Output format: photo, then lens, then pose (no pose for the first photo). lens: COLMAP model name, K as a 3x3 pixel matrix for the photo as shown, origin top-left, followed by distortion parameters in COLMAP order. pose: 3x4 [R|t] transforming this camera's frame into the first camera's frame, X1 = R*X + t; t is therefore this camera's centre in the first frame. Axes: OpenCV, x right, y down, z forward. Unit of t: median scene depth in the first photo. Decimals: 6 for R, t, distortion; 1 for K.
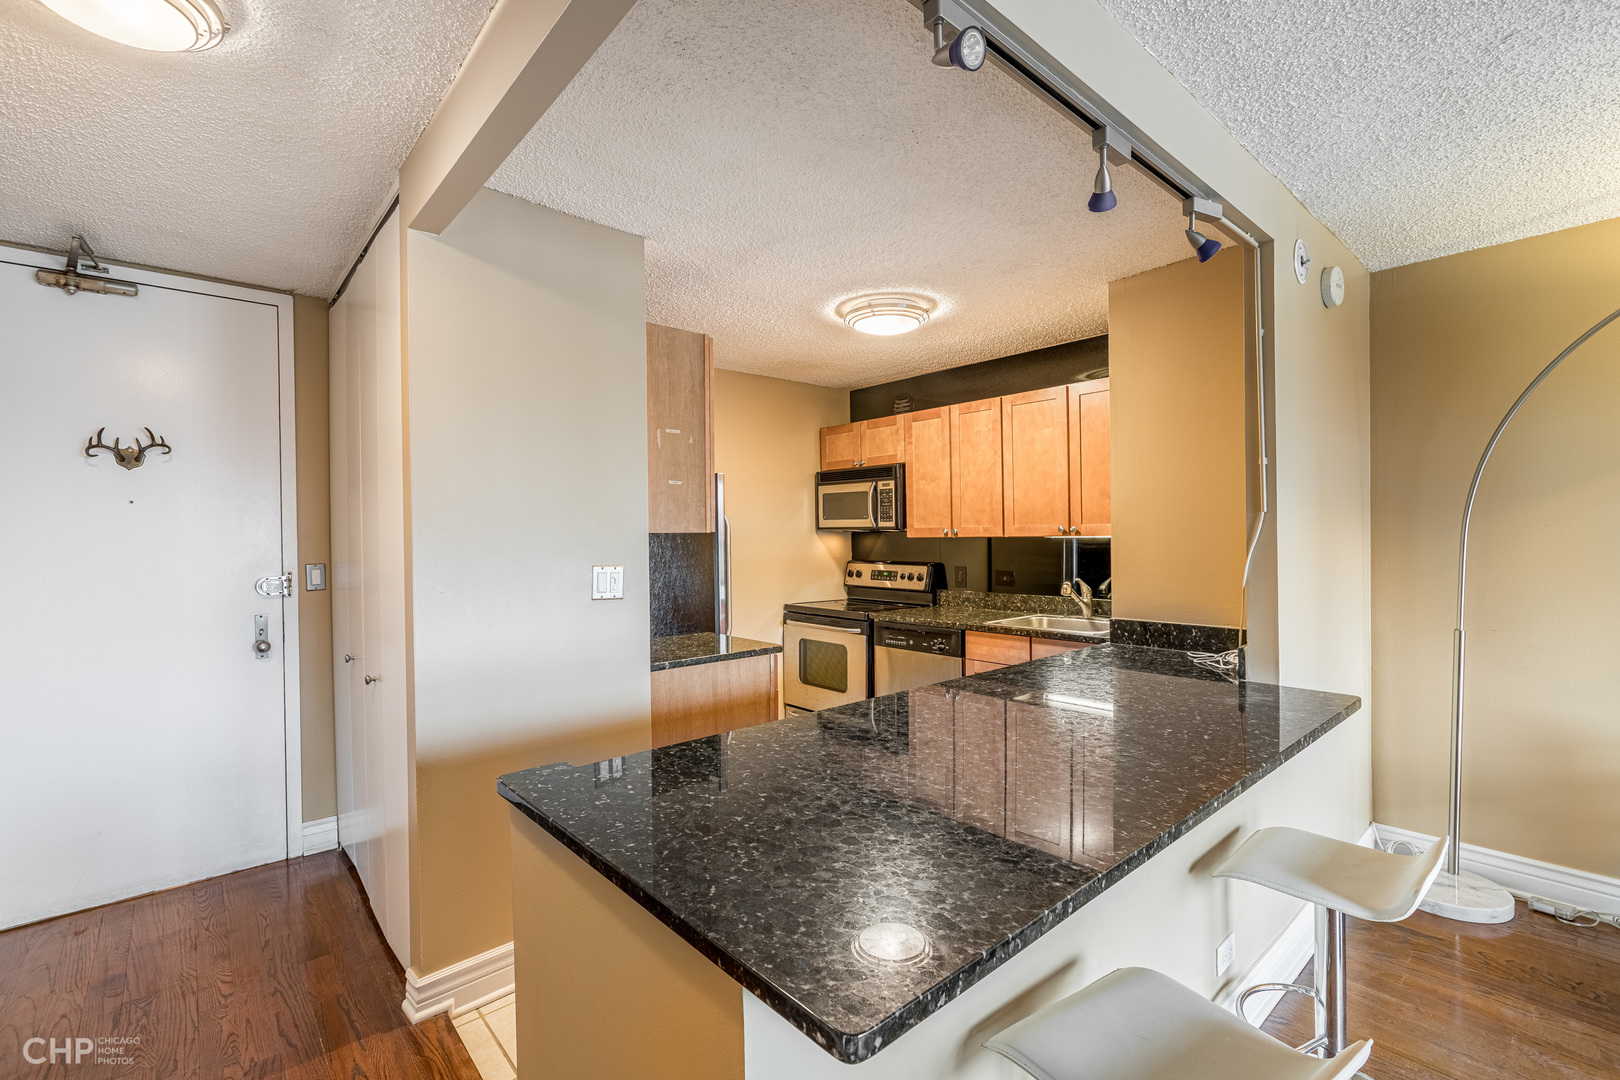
lens RADIAL K [[713.2, 0, 808.3], [0, 713.2, 537.2], [0, 0, 1]] dist [-0.002928, 0.000122]
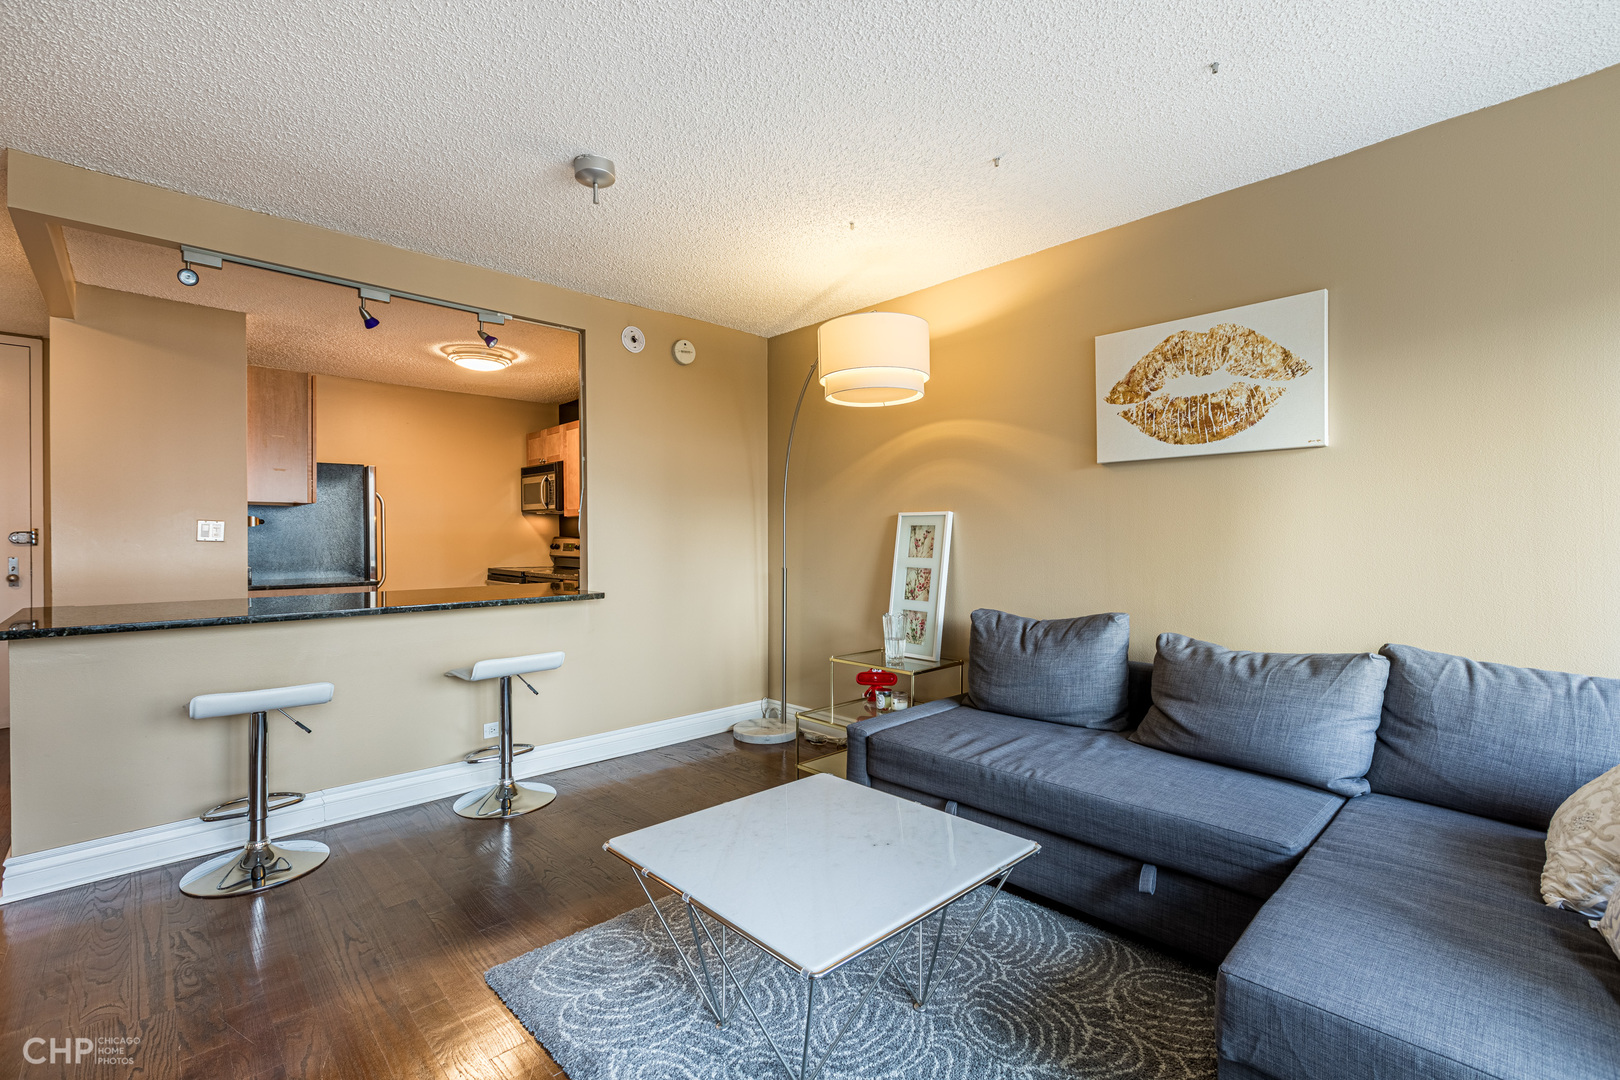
lens RADIAL K [[713.2, 0, 812.6], [0, 713.2, 541.9], [0, 0, 1]] dist [-0.002928, 0.000122]
pose [[0.999809, 0.005297, 0.018800, 0.567789], [-0.005338, 0.999983, 0.002155, 0.042020], [-0.018789, -0.002255, 0.999821, -0.337268]]
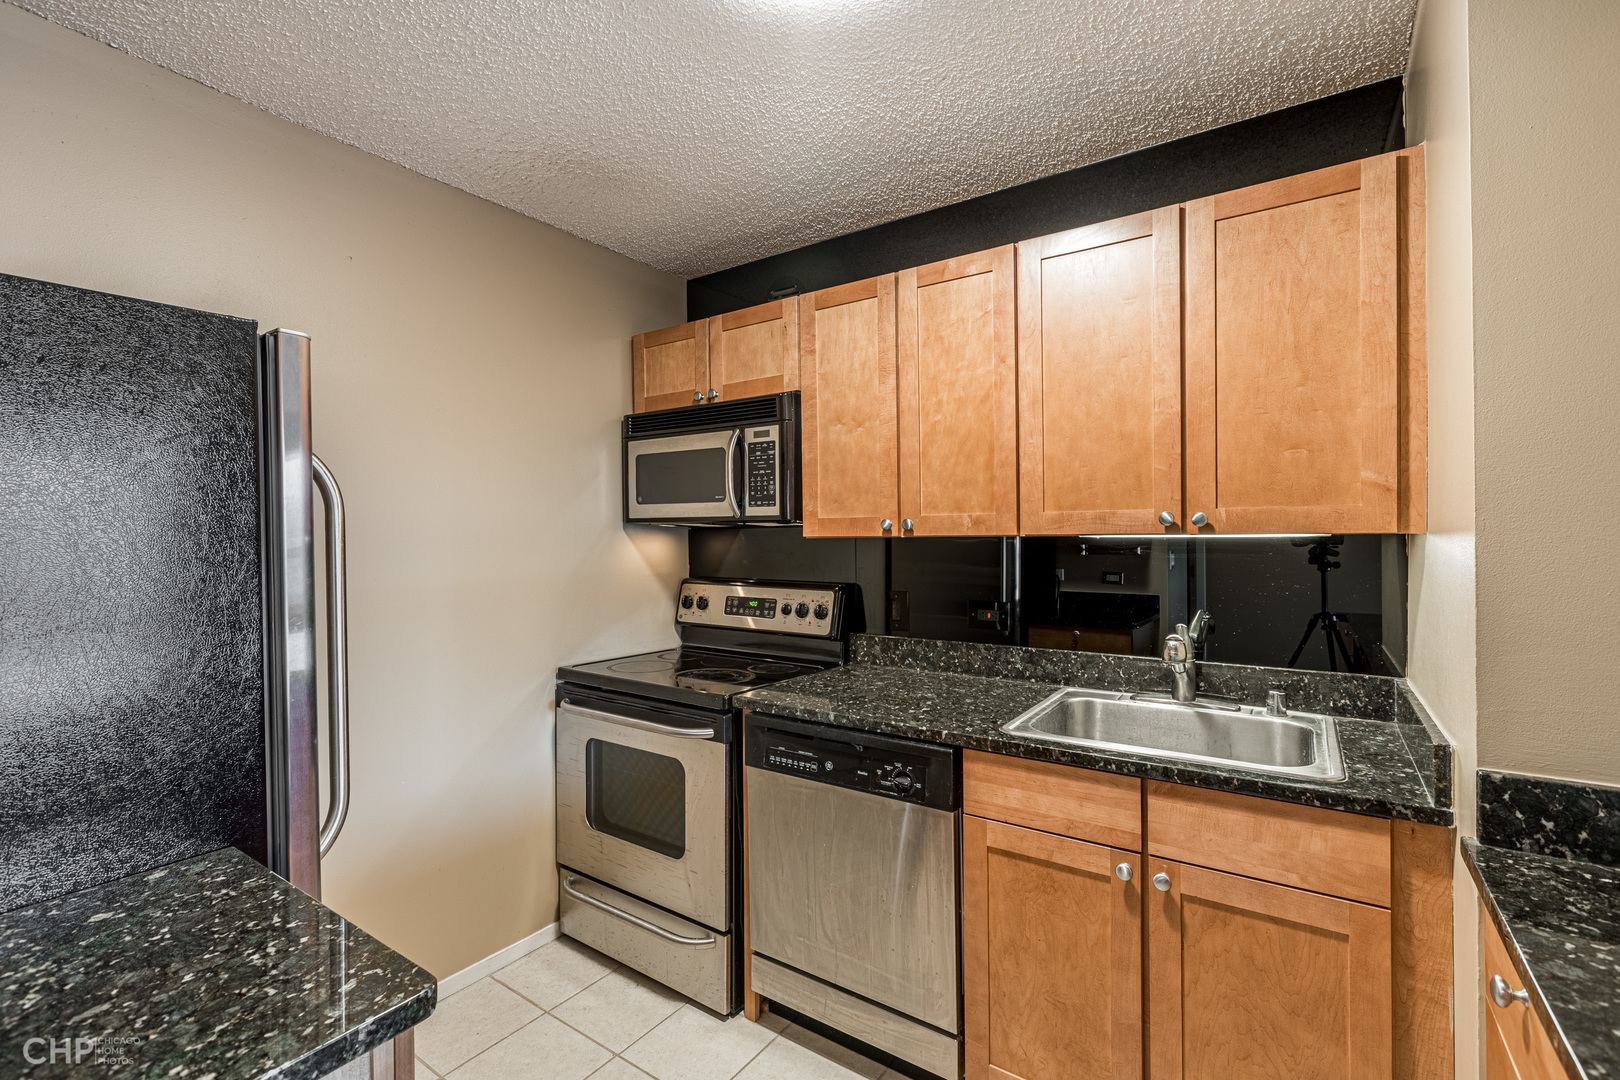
lens RADIAL K [[713.2, 0, 806.4], [0, 713.2, 532.5], [0, 0, 1]] dist [-0.002928, 0.000122]
pose [[0.970362, 0.003689, 0.241627, 0.016899], [-0.001677, 0.999962, -0.008531, 0.001188], [-0.241649, 0.007873, 0.970332, 0.493985]]
